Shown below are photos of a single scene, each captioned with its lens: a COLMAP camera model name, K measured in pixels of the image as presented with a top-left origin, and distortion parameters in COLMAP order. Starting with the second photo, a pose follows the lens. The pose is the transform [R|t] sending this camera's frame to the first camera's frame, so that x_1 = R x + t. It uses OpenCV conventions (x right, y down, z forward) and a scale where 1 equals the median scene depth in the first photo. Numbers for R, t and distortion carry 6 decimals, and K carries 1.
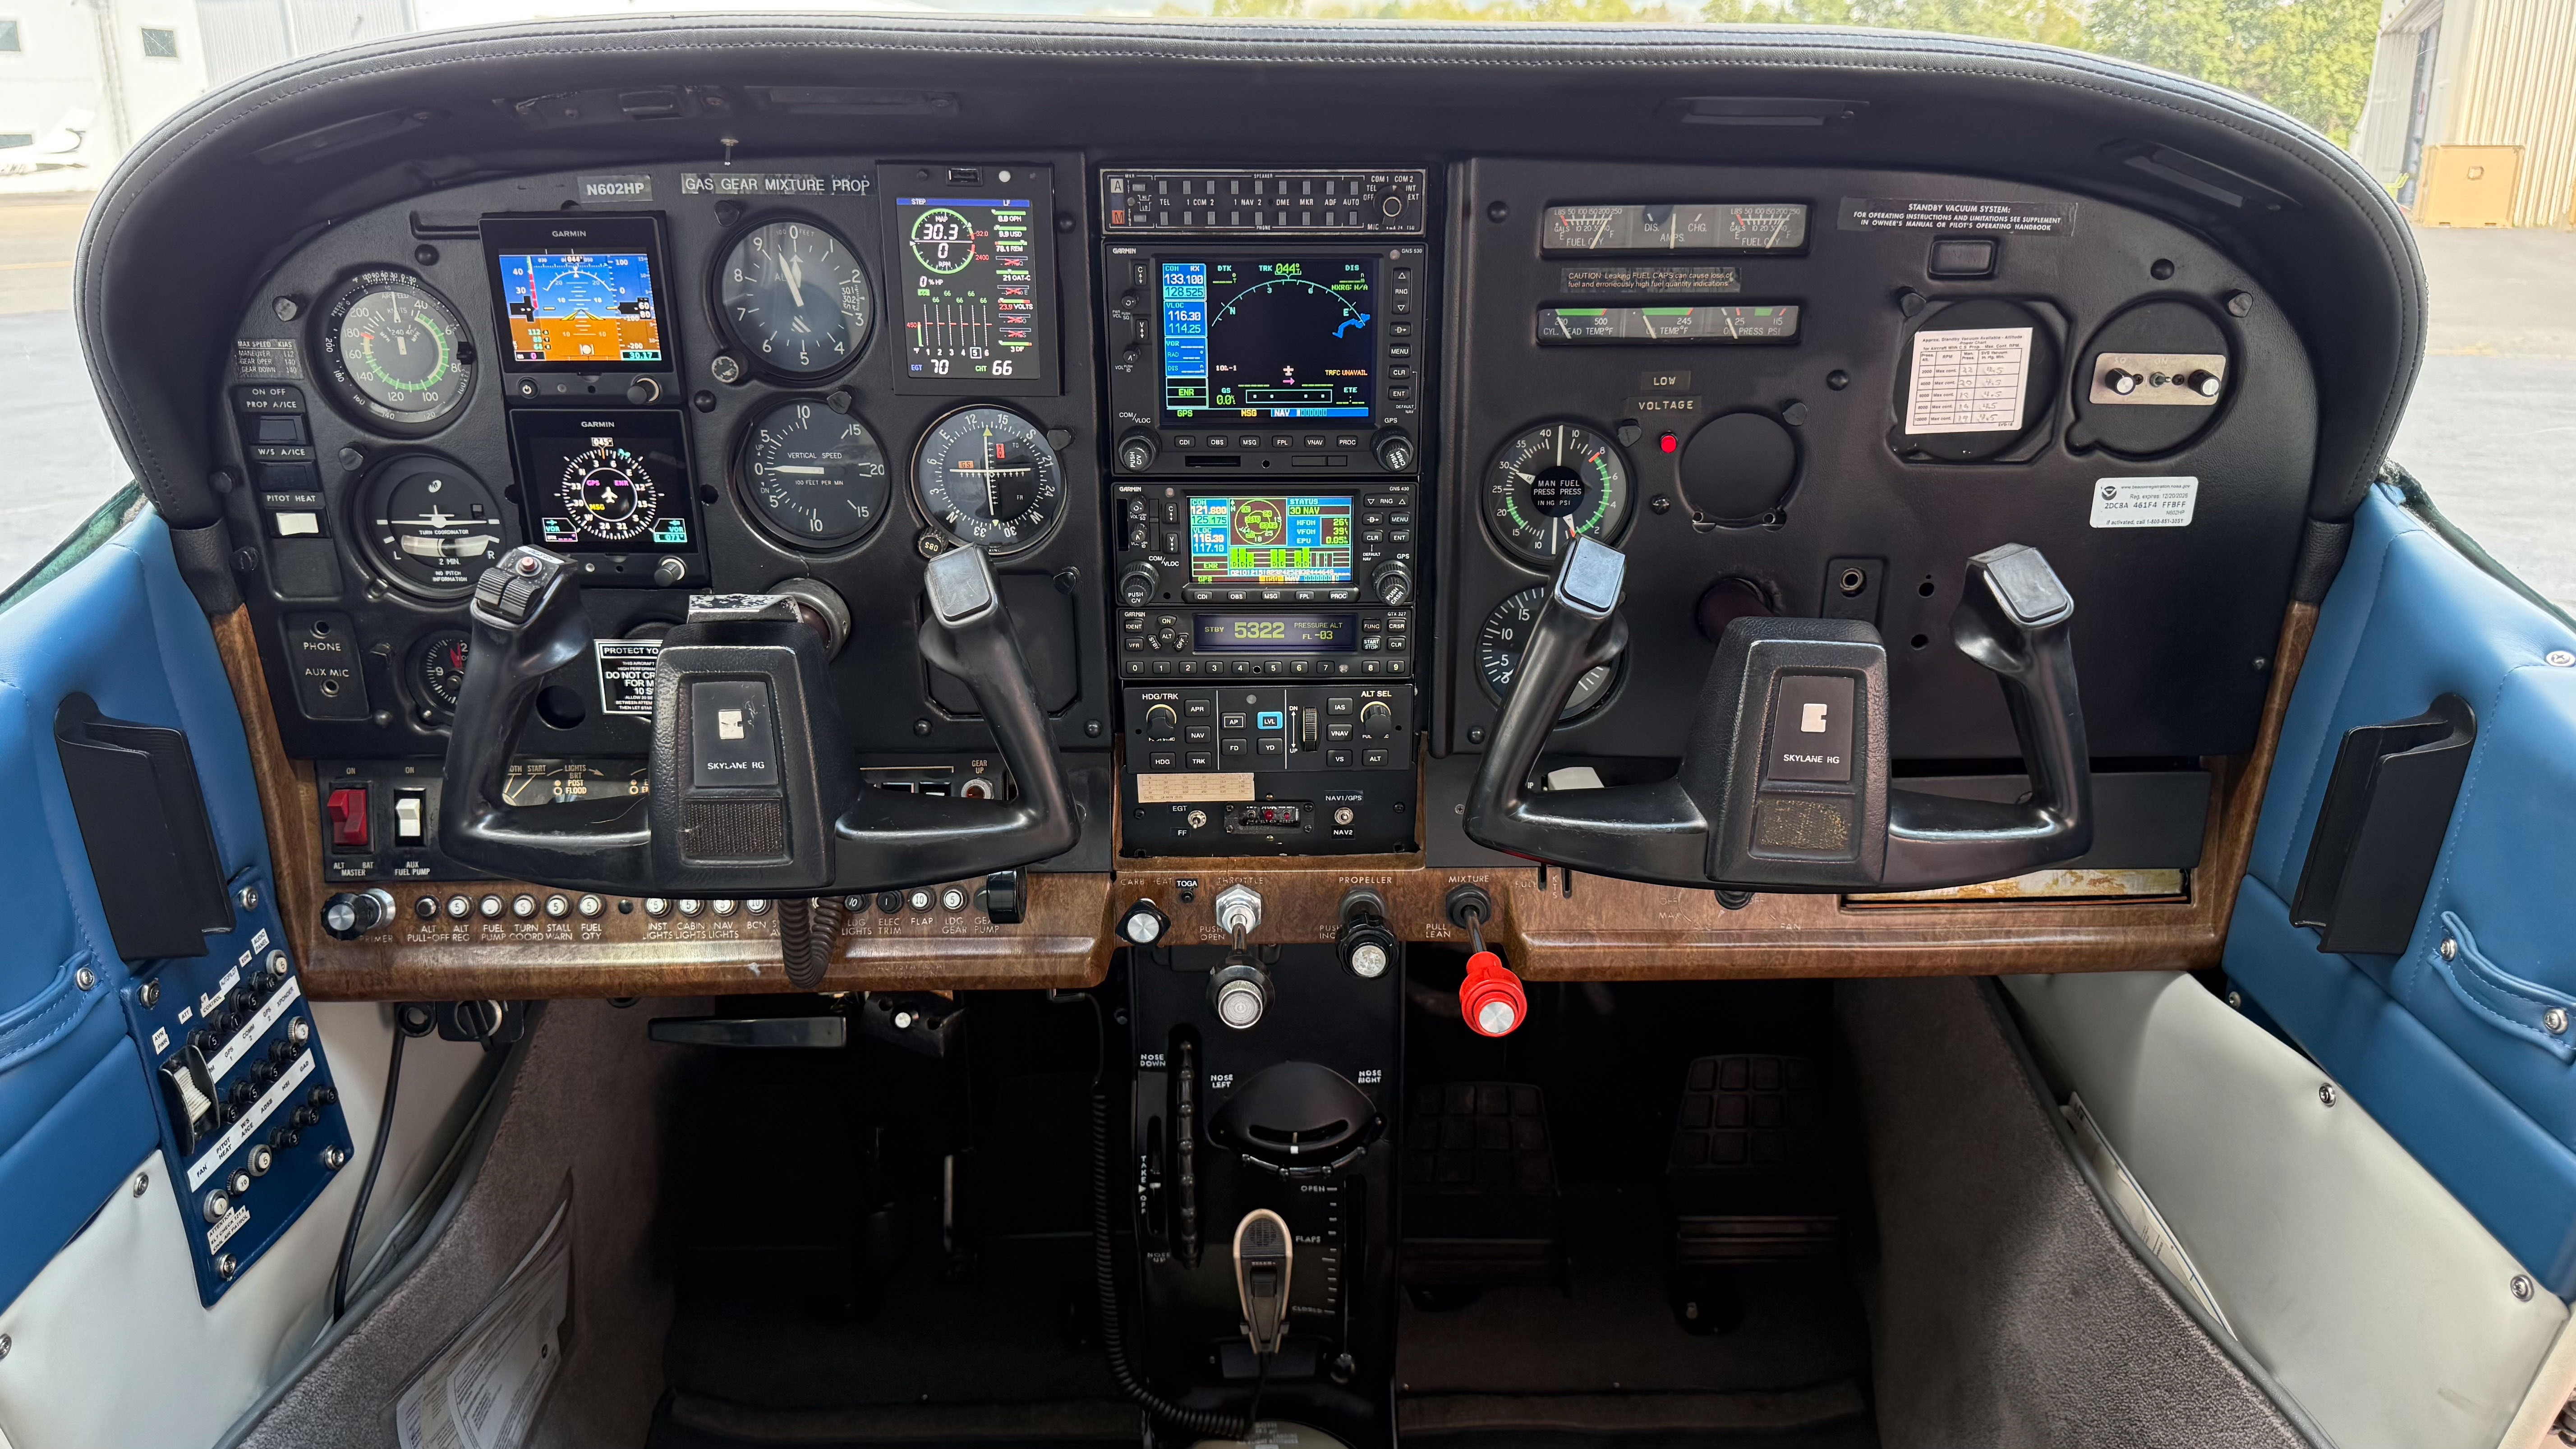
lens RADIAL K [[1831.5, 0, 1279.5], [0, 1831.5, 771.0], [0, 0, 1]] dist [0.075518, -0.114710]
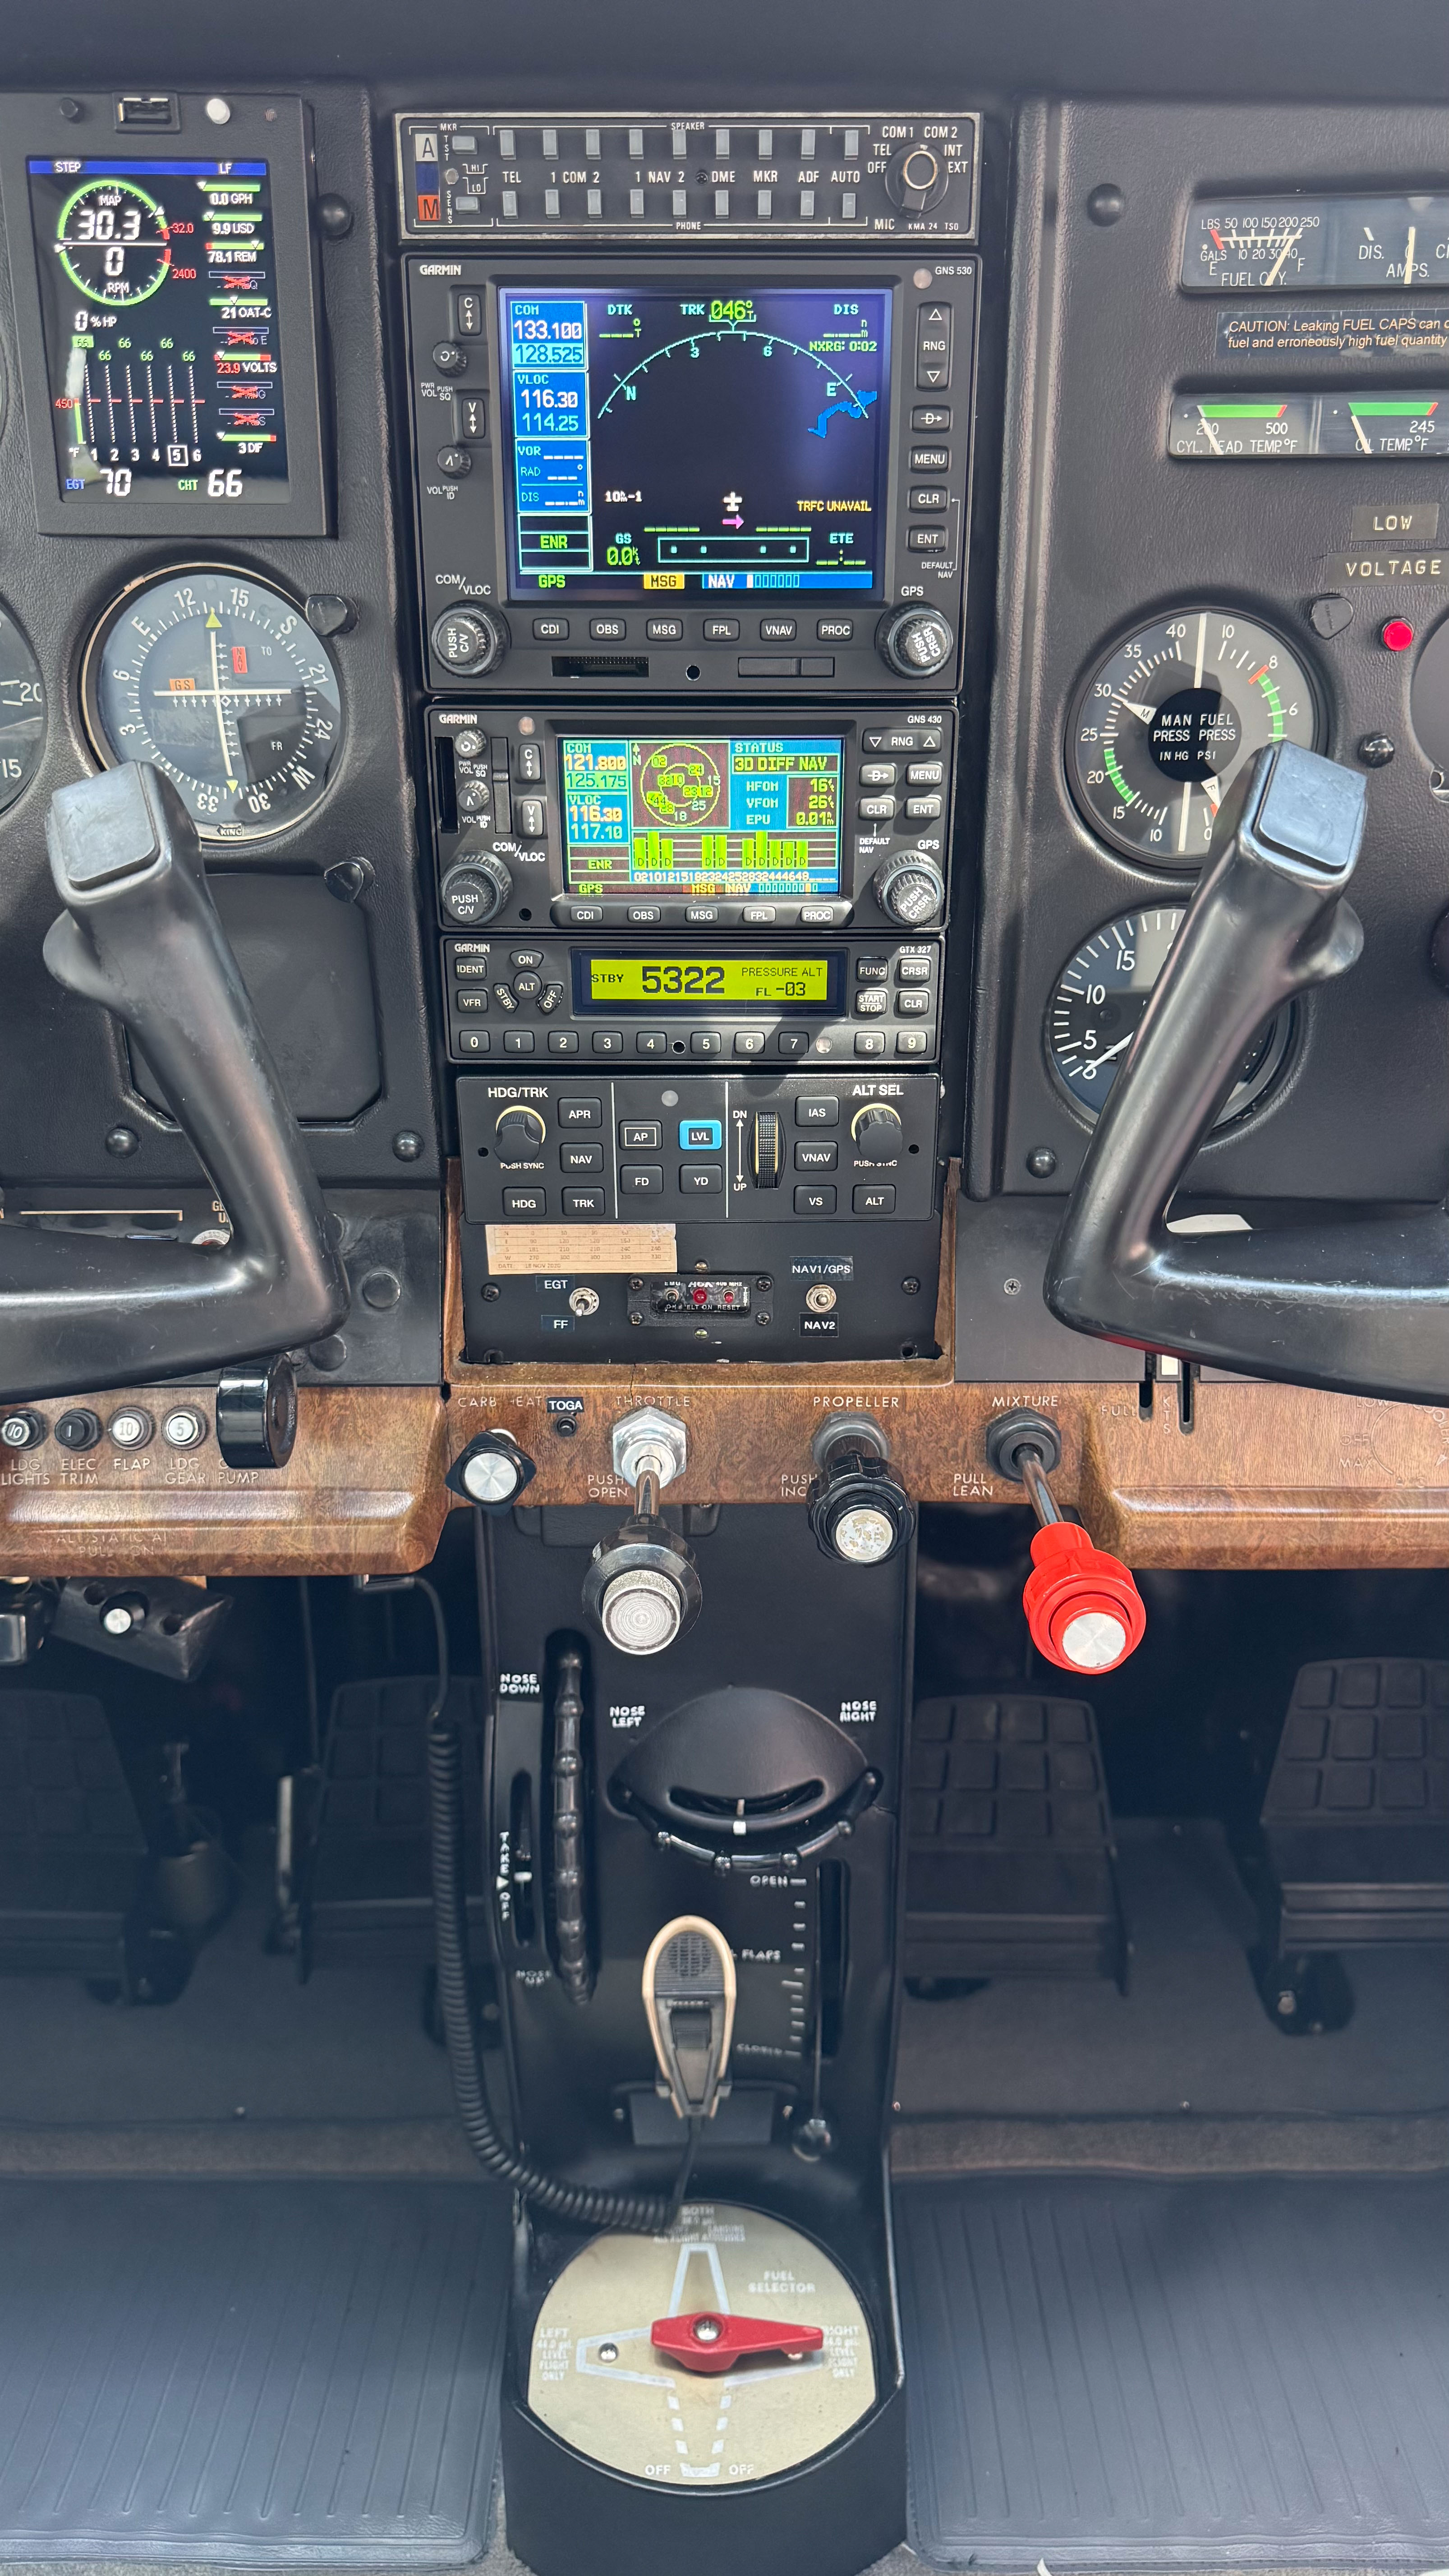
lens RADIAL K [[1831.5, 0, 725.2], [0, 1831.5, 1280.0], [0, 0, 1]] dist [0.075518, -0.114710]
pose [[0.999928, 0.006464, -0.010116, 0.009870], [-0.006663, 0.999783, -0.019748, 0.034066], [0.009986, 0.019814, 0.999754, 0.419892]]
